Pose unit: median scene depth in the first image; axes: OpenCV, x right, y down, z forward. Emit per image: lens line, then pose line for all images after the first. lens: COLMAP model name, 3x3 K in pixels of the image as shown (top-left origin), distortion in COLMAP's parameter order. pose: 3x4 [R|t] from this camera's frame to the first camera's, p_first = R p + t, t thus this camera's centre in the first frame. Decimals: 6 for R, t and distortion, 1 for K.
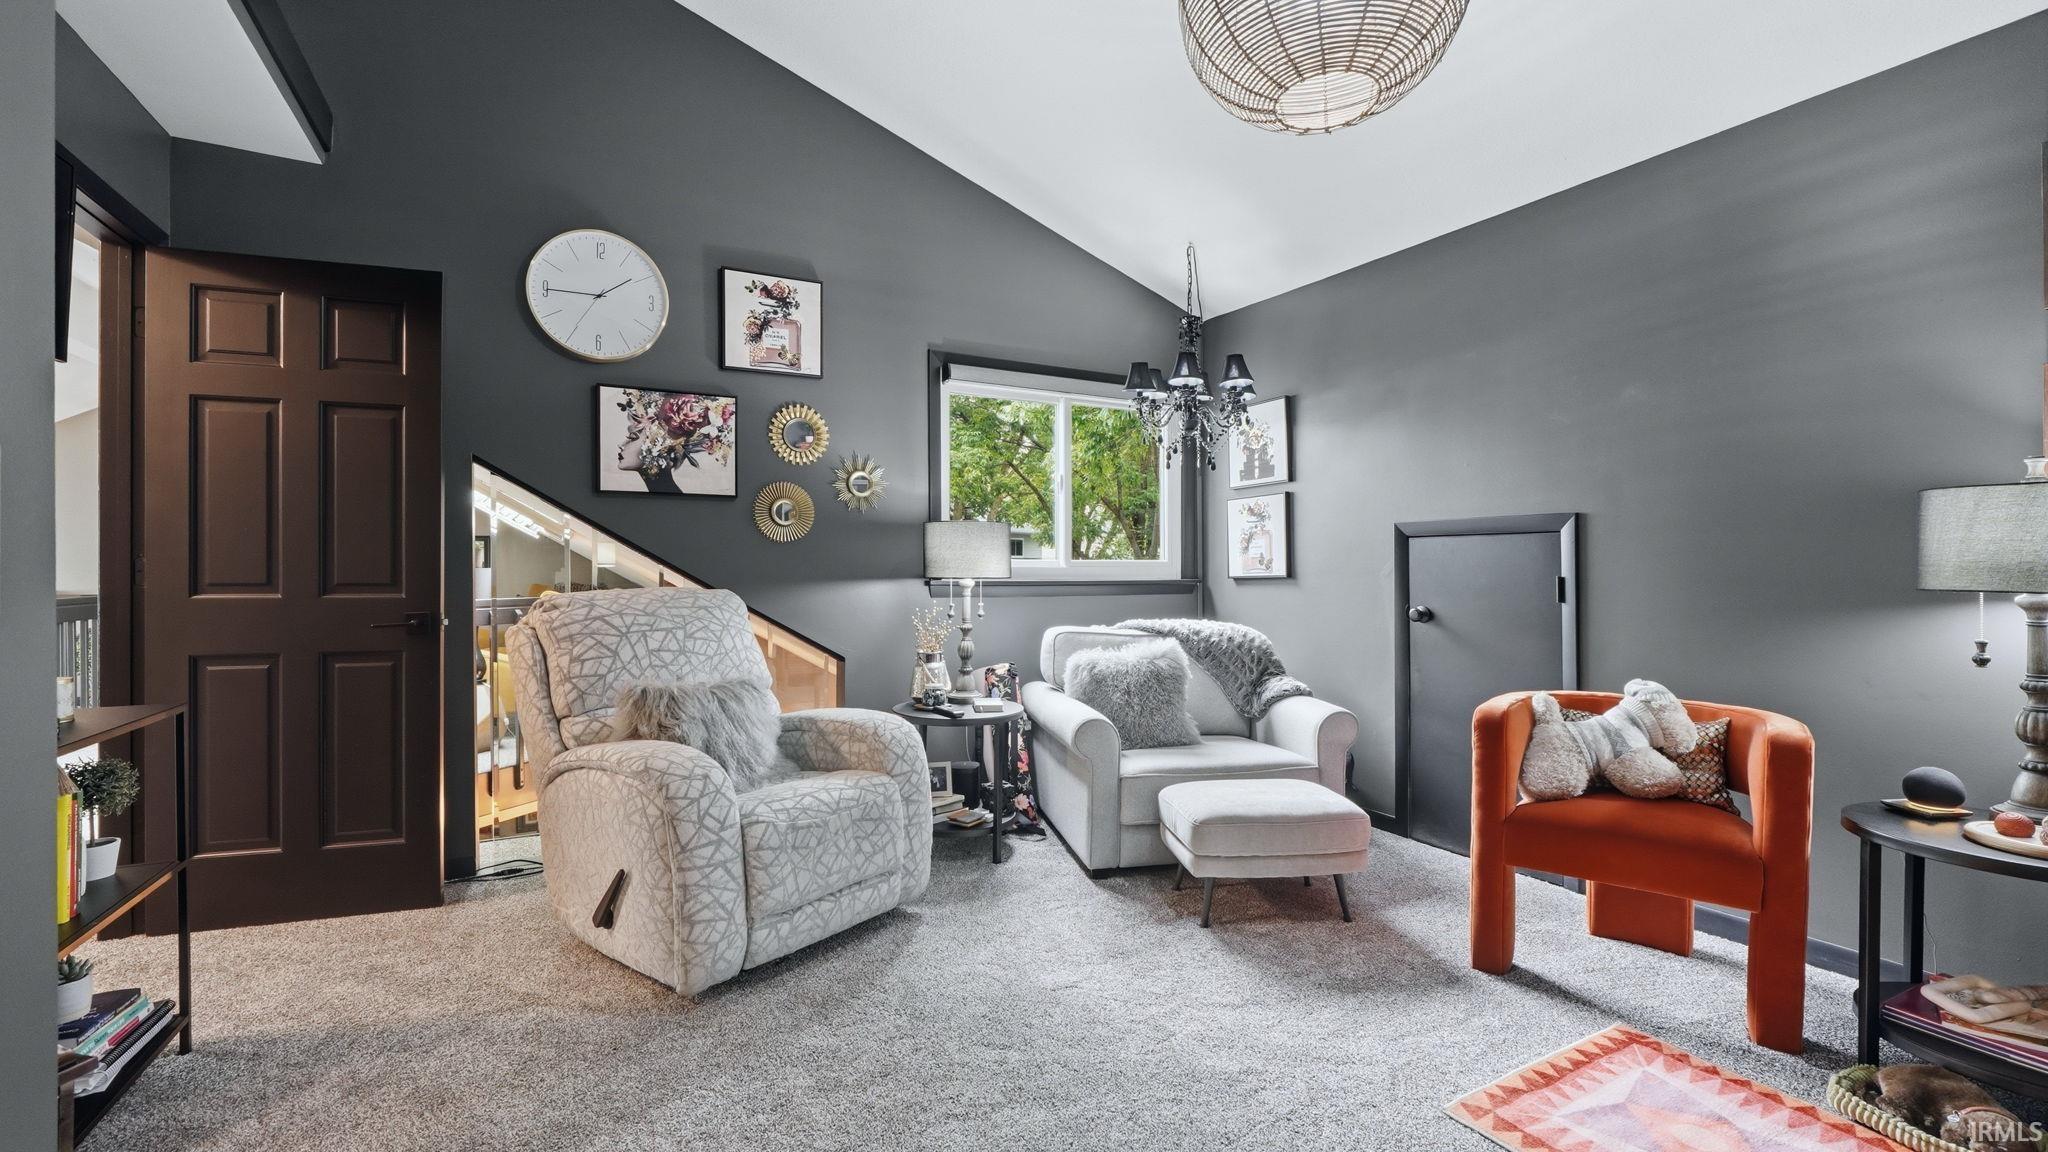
lens RADIAL K [[866.5, 0, 1023.0], [0, 866.5, 572.7], [0, 0, 1]] dist [-0.012065, 0.003094]
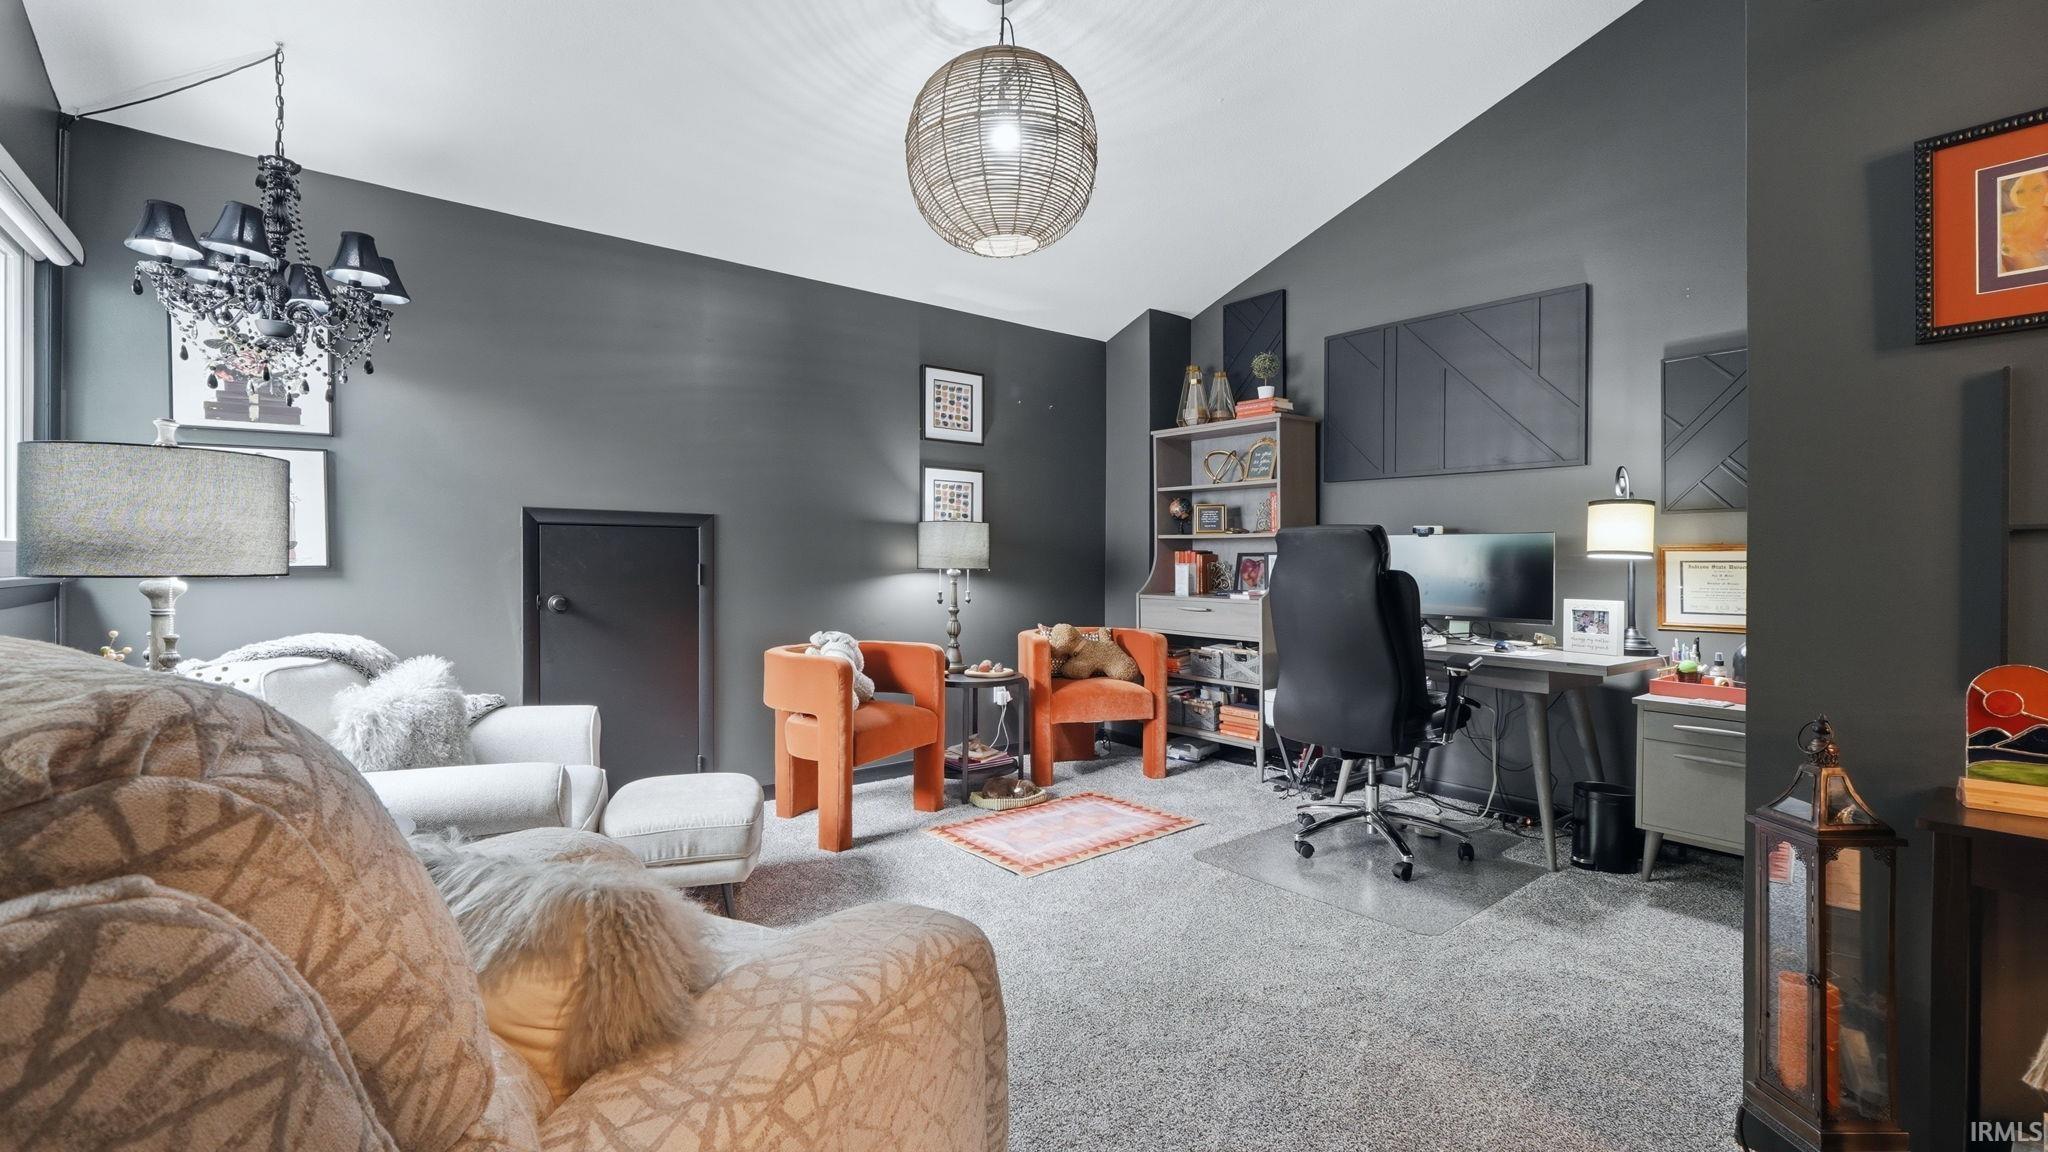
lens RADIAL K [[866.5, 0, 1027.2], [0, 866.5, 564.3], [0, 0, 1]] dist [-0.012065, 0.003094]
pose [[-0.183102, -0.006951, 0.983069, -0.555673], [0.001393, 0.999972, 0.007330, -0.003292], [-0.983093, 0.002712, -0.183087, 0.612799]]
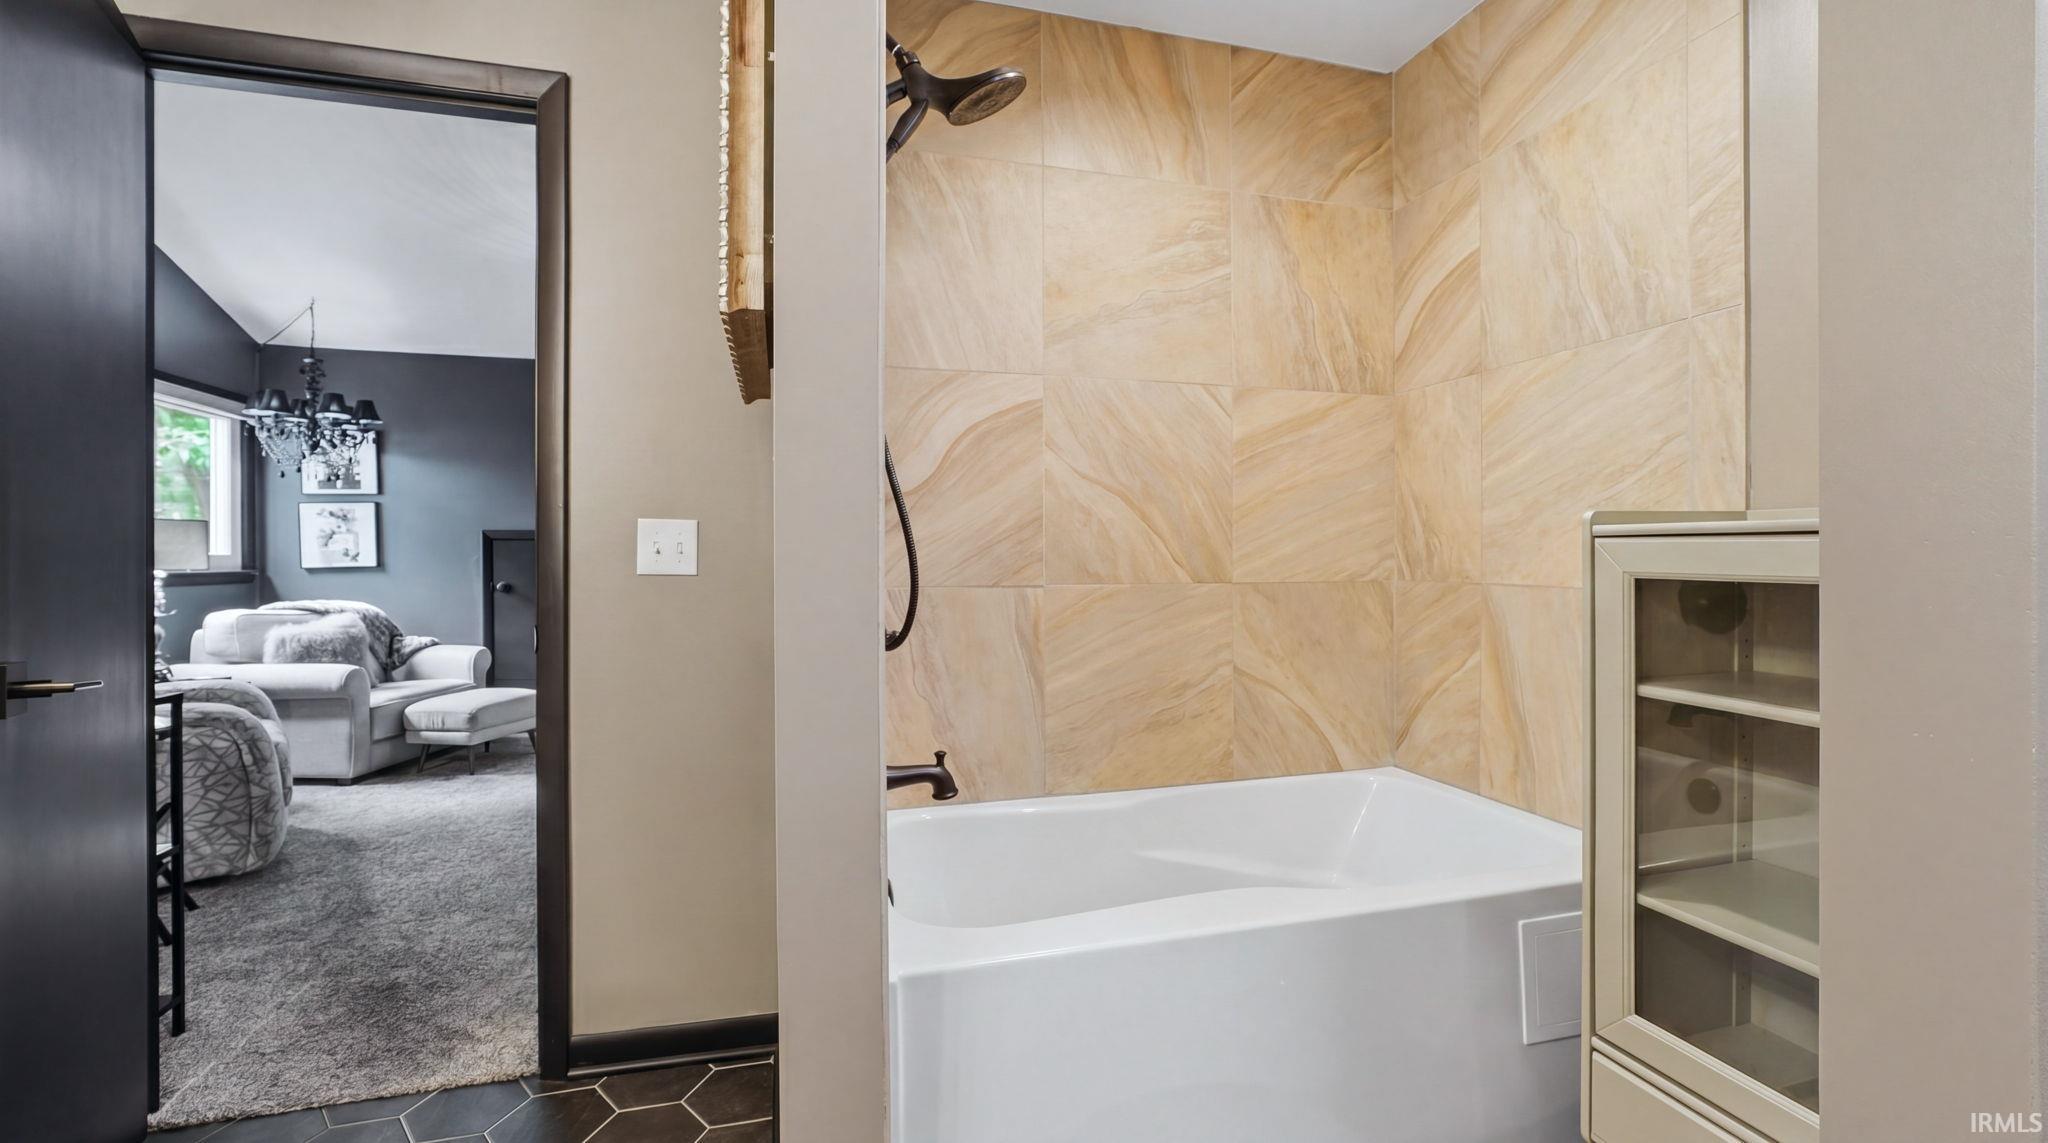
lens RADIAL K [[864.2, 0, 1021.5], [0, 864.2, 555.0], [0, 0, 1]] dist [-0.013193, 0.001010]
pose [[0.229010, 0.000627, 0.973424, -0.822001], [0.007256, 0.999971, -0.002352, -0.002601], [-0.973397, 0.007602, 0.228999, -0.290291]]
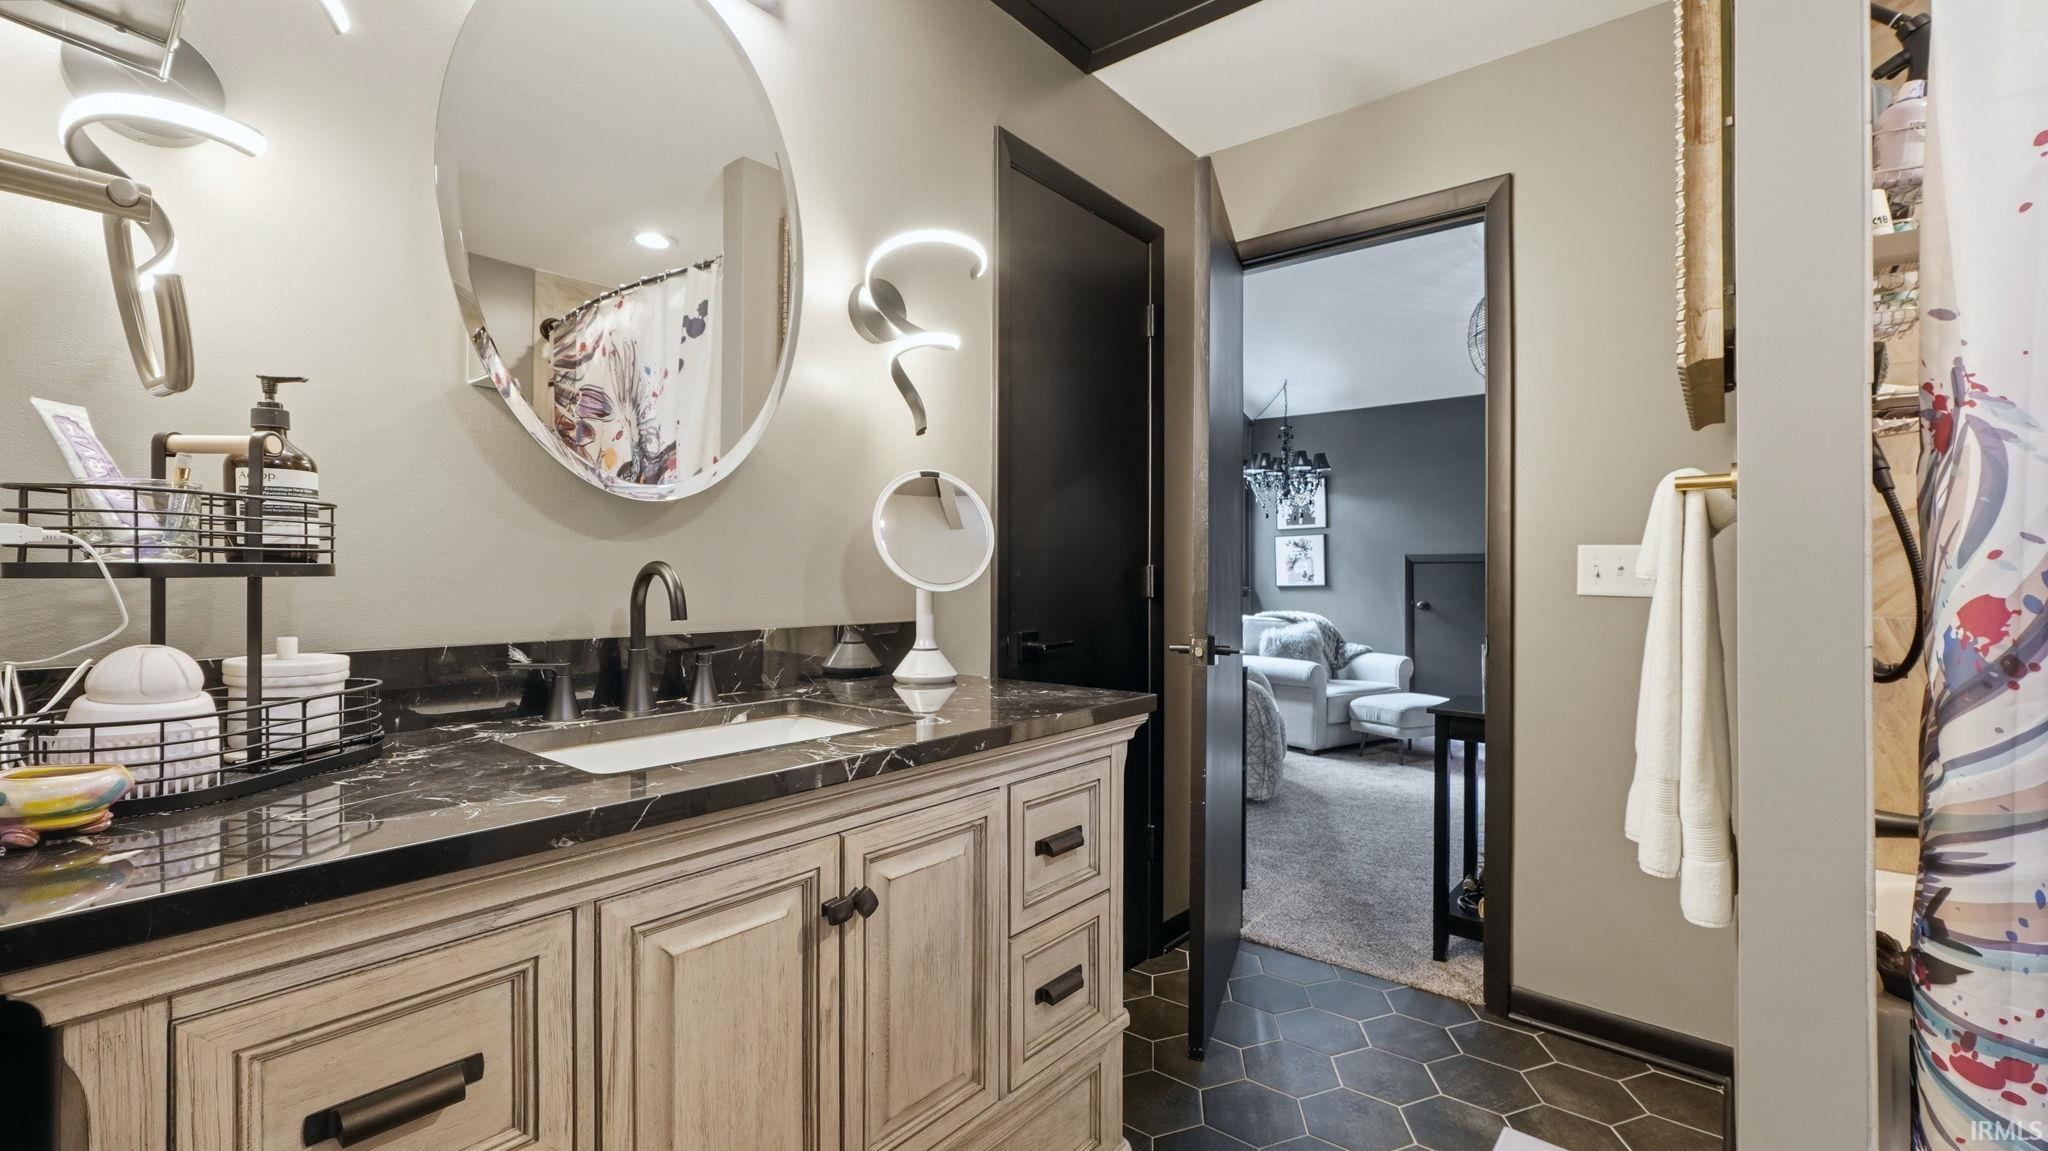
lens RADIAL K [[866.5, 0, 1021.9], [0, 866.5, 573.8], [0, 0, 1]] dist [-0.012065, 0.003094]
pose [[0.927514, 0.004302, 0.373765, -0.928472], [-0.000948, 0.999958, -0.009157, -0.001960], [-0.373788, 0.008139, 0.927478, -0.342591]]
